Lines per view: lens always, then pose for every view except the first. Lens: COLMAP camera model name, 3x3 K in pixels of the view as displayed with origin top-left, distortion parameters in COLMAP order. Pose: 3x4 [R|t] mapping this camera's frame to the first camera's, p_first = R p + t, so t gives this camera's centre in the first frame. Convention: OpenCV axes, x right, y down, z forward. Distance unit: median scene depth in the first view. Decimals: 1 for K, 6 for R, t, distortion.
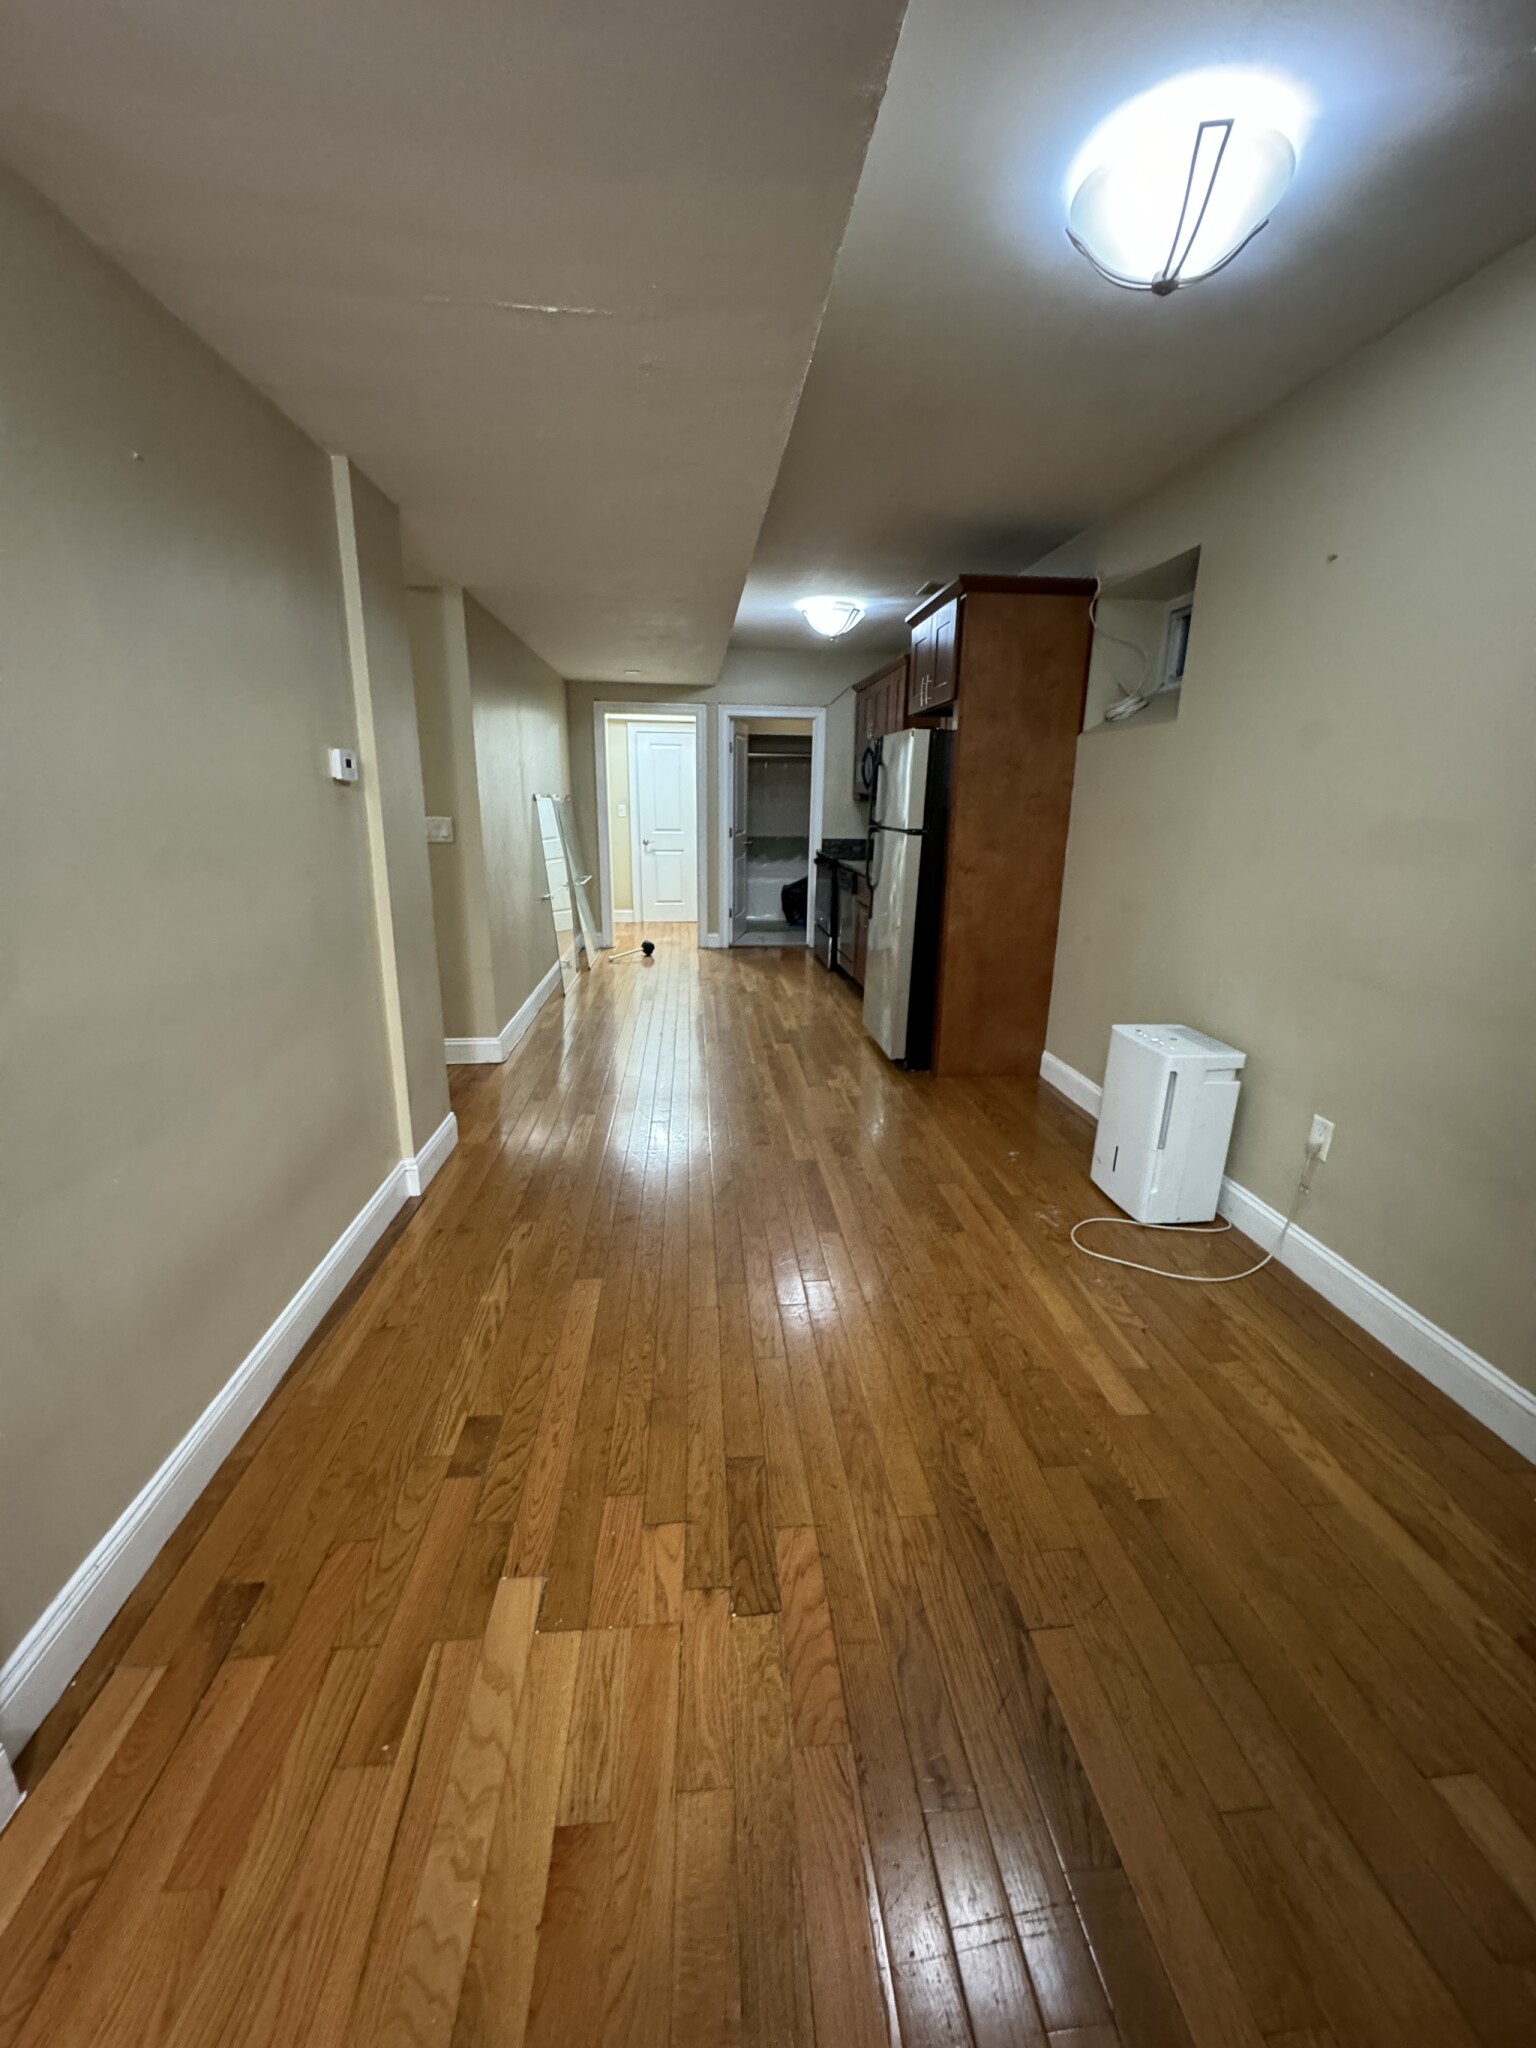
lens RADIAL K [[818.1, 0, 768.2], [0, 818.1, 1025.1], [0, 0, 1]] dist [-0.002766, 0.000168]
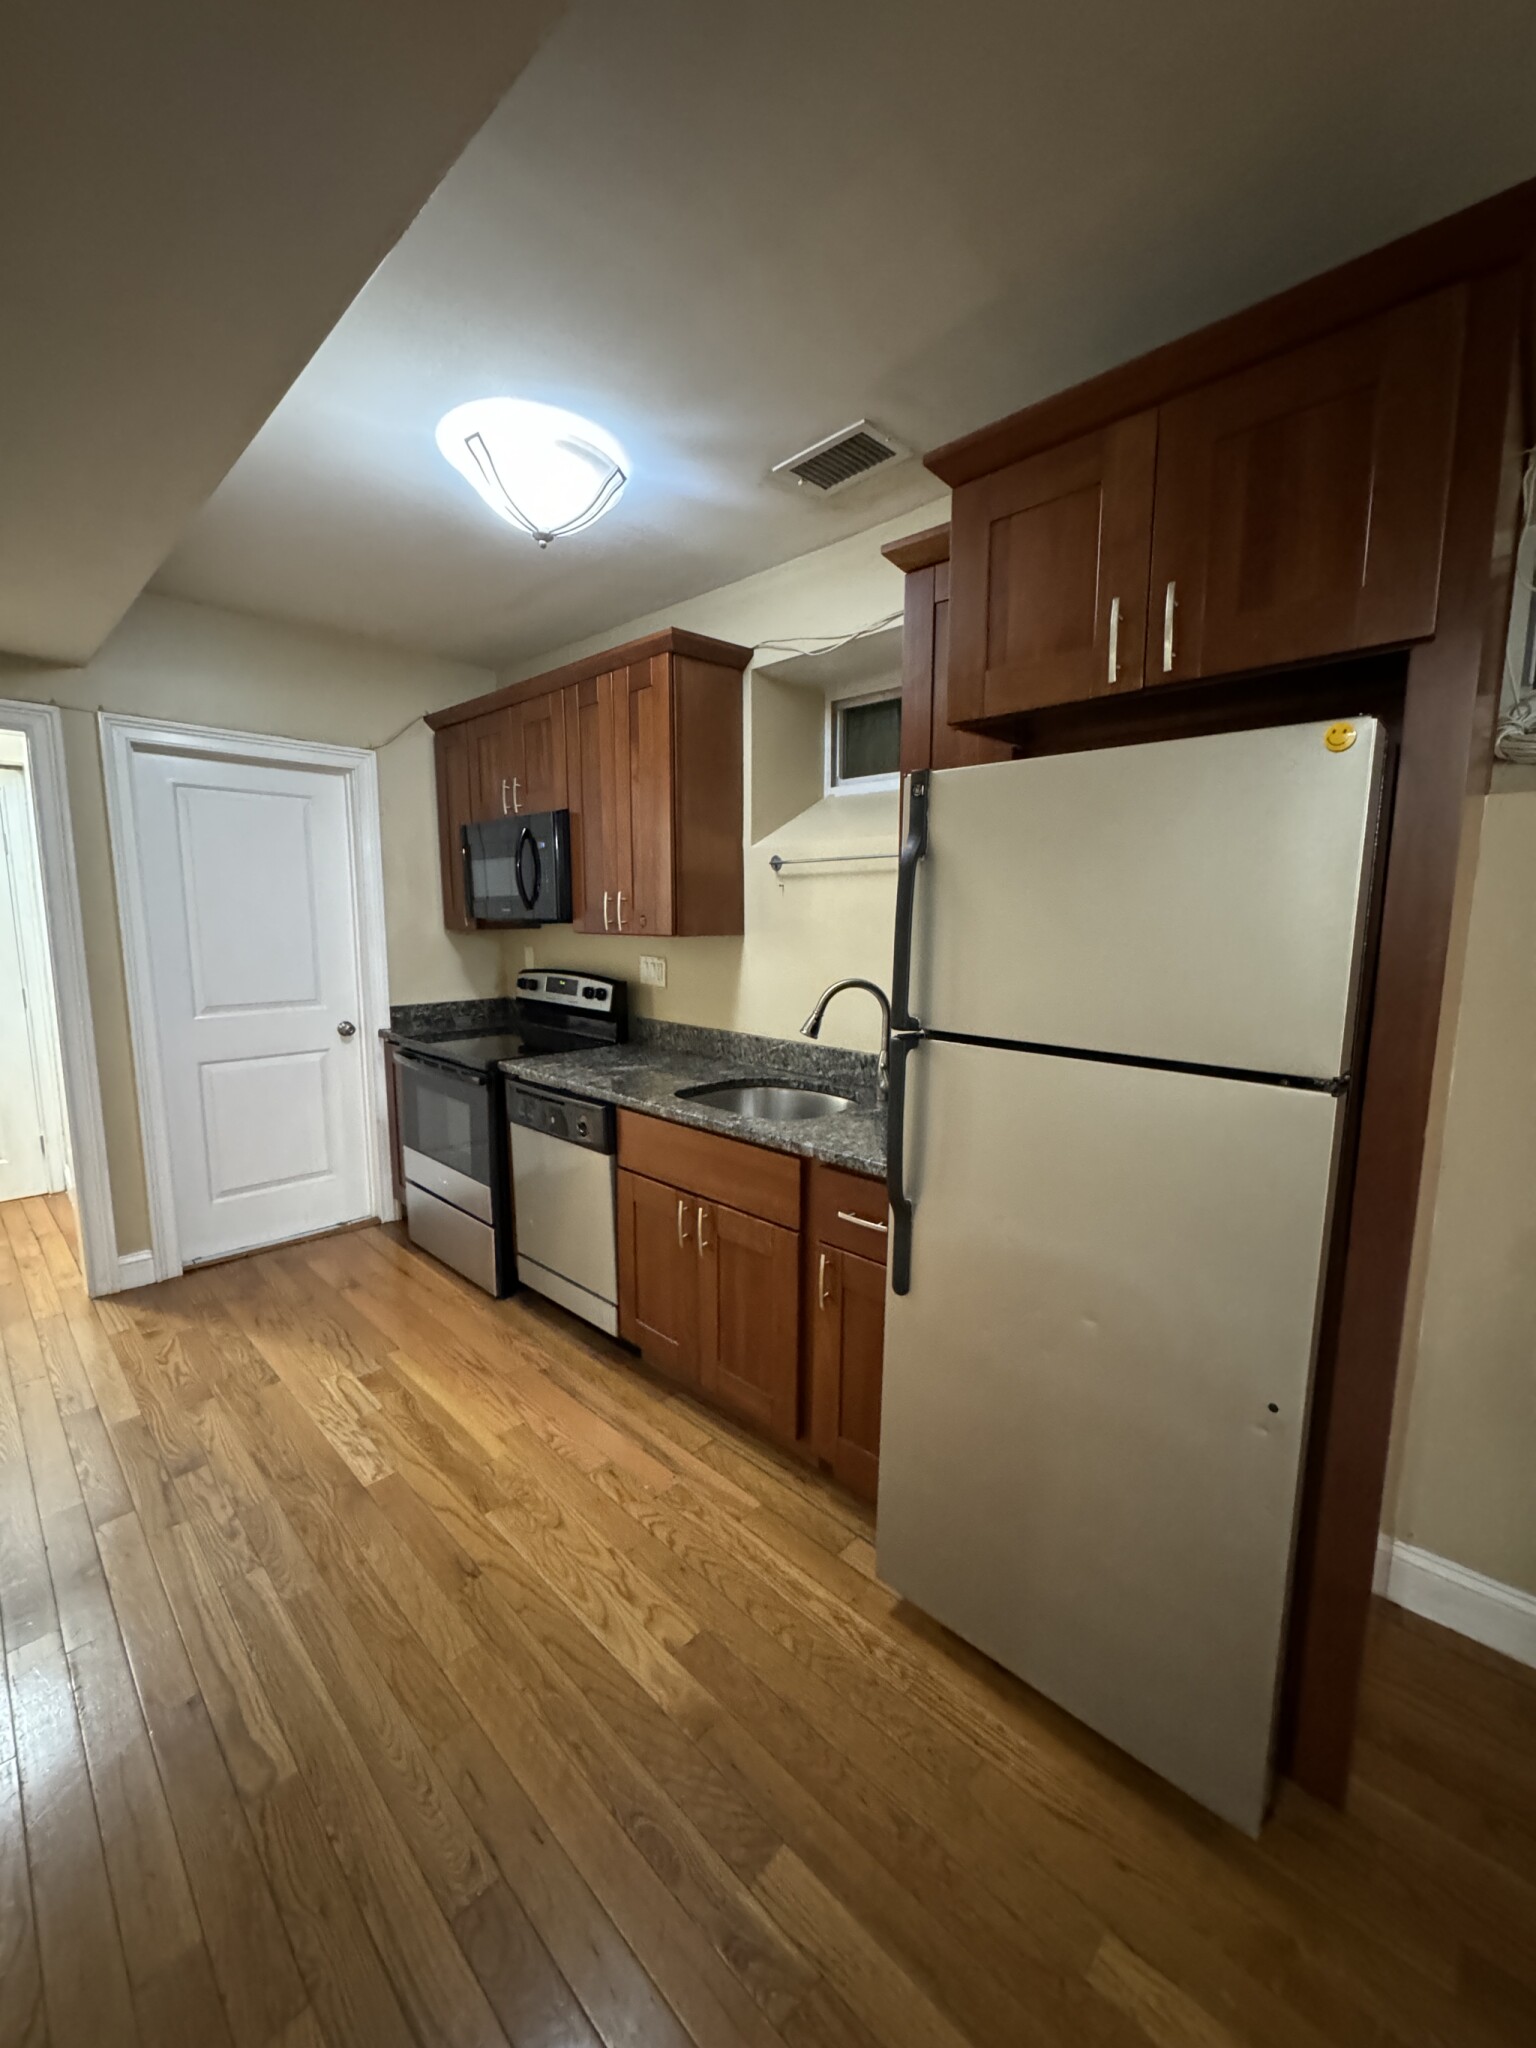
lens RADIAL K [[818.1, 0, 767.7], [0, 818.1, 1022.2], [0, 0, 1]] dist [-0.002766, 0.000168]
pose [[0.760430, -0.096785, 0.642167, -0.300798], [0.180324, 0.981416, -0.065618, -0.545023], [-0.623882, 0.165696, 0.763751, 1.800190]]
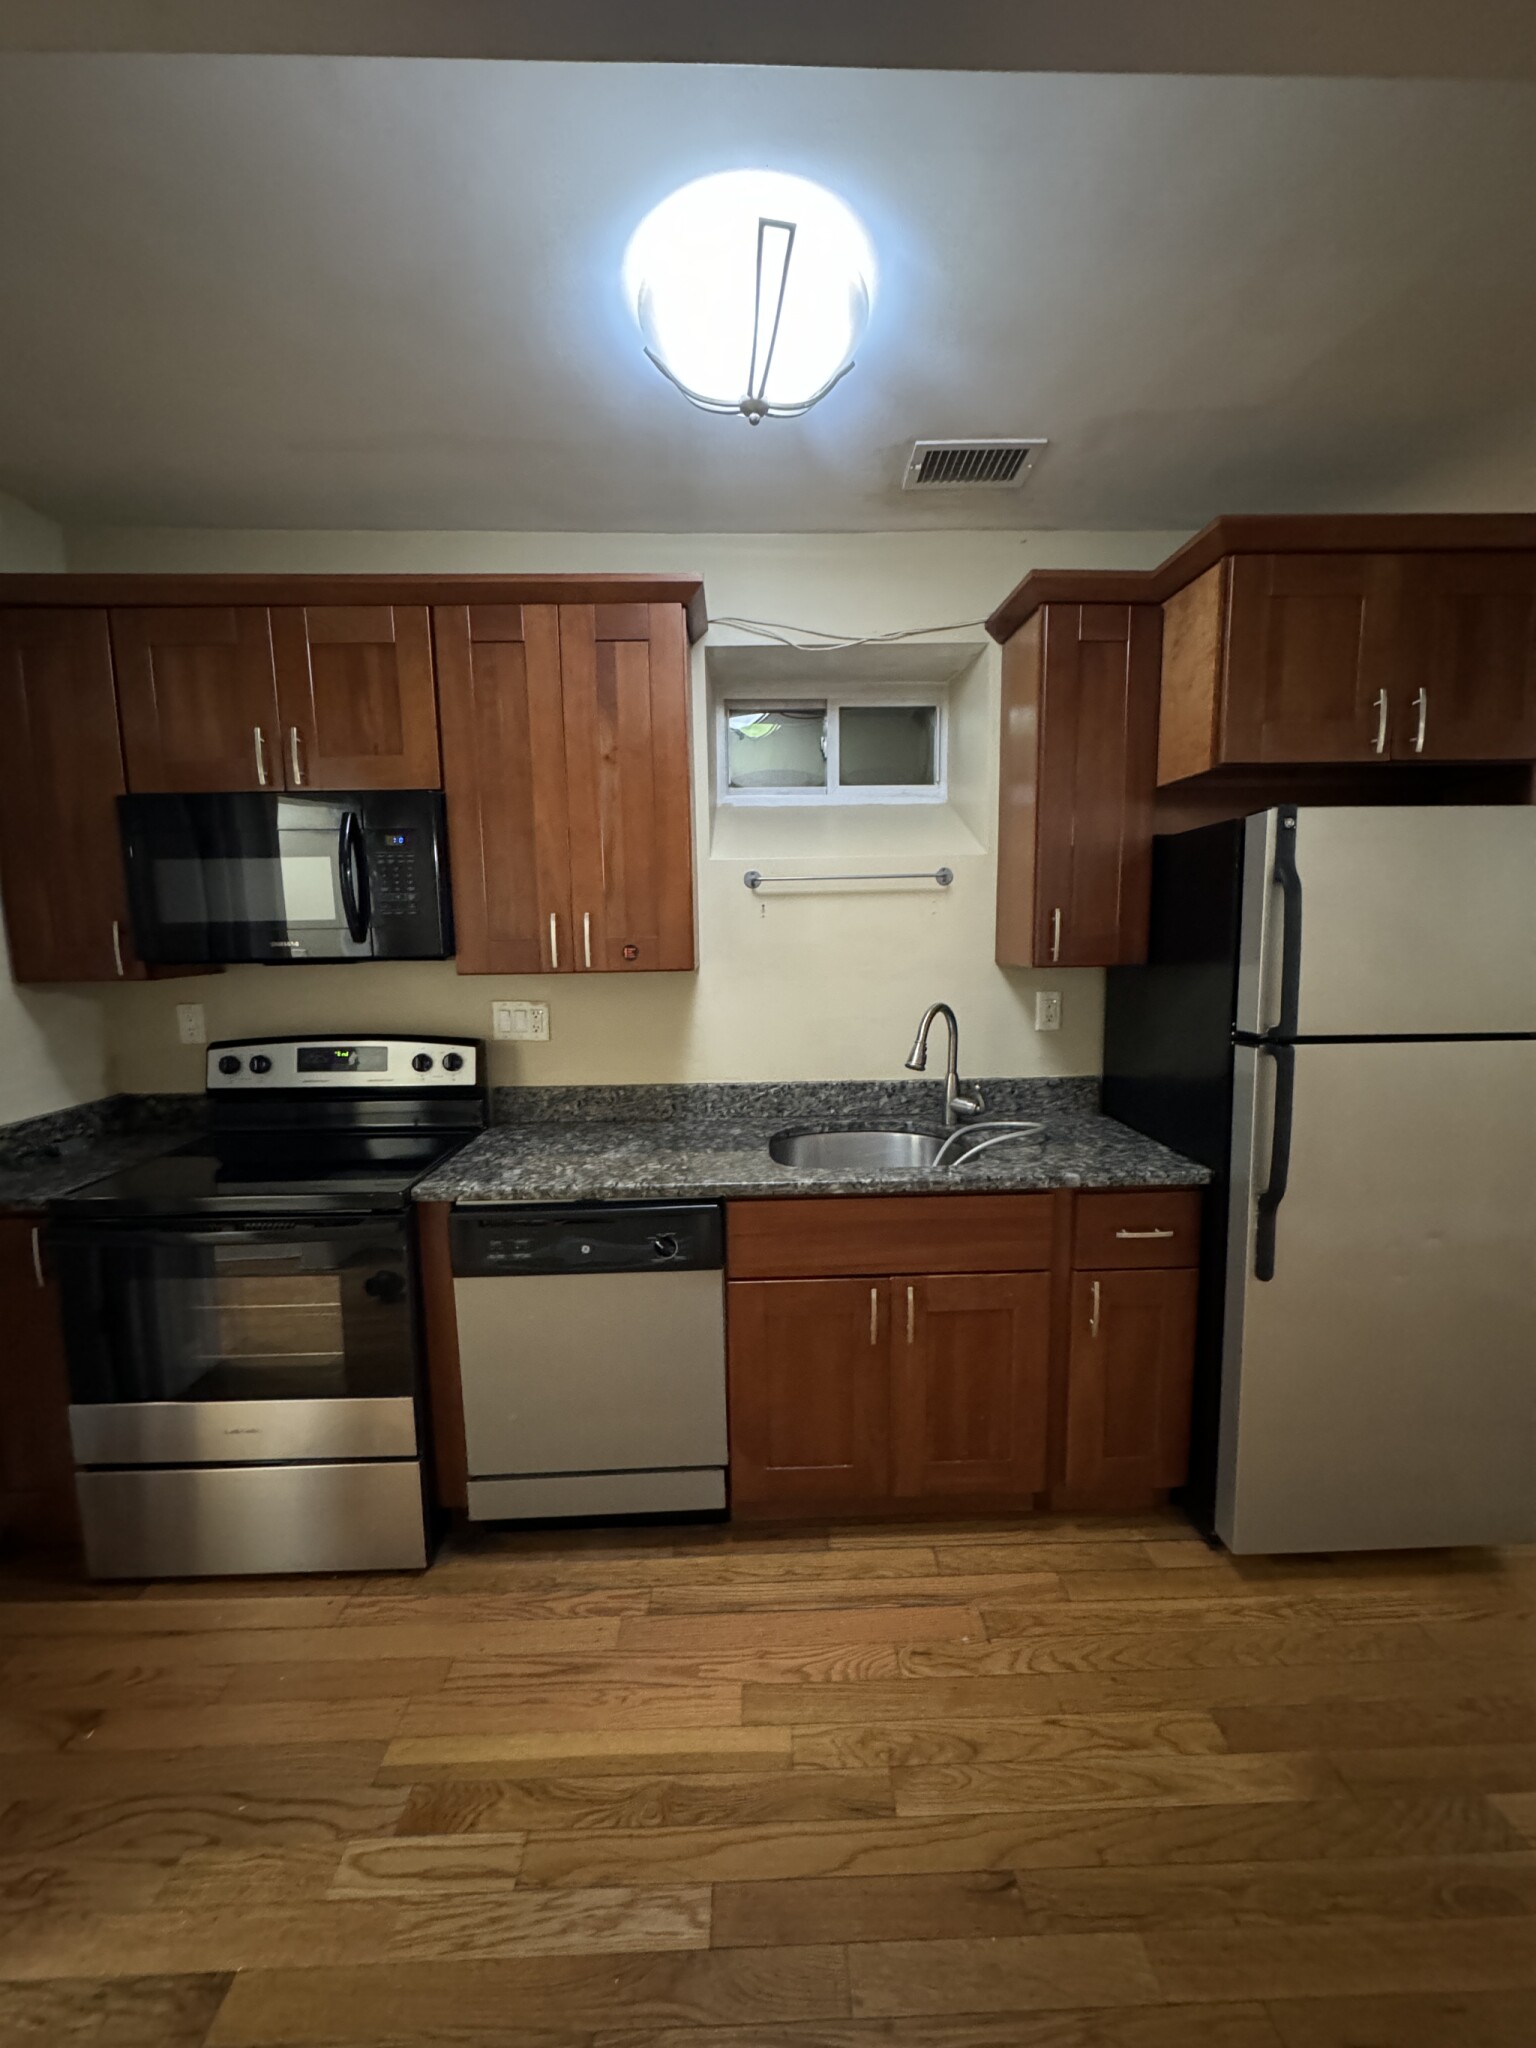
lens RADIAL K [[818.1, 0, 770.3], [0, 818.1, 1022.9], [0, 0, 1]] dist [-0.002766, 0.000168]
pose [[0.064464, -0.131426, 0.989228, -0.581644], [0.283222, 0.952937, 0.108148, -0.824800], [-0.956886, 0.273199, 0.098653, 2.734777]]
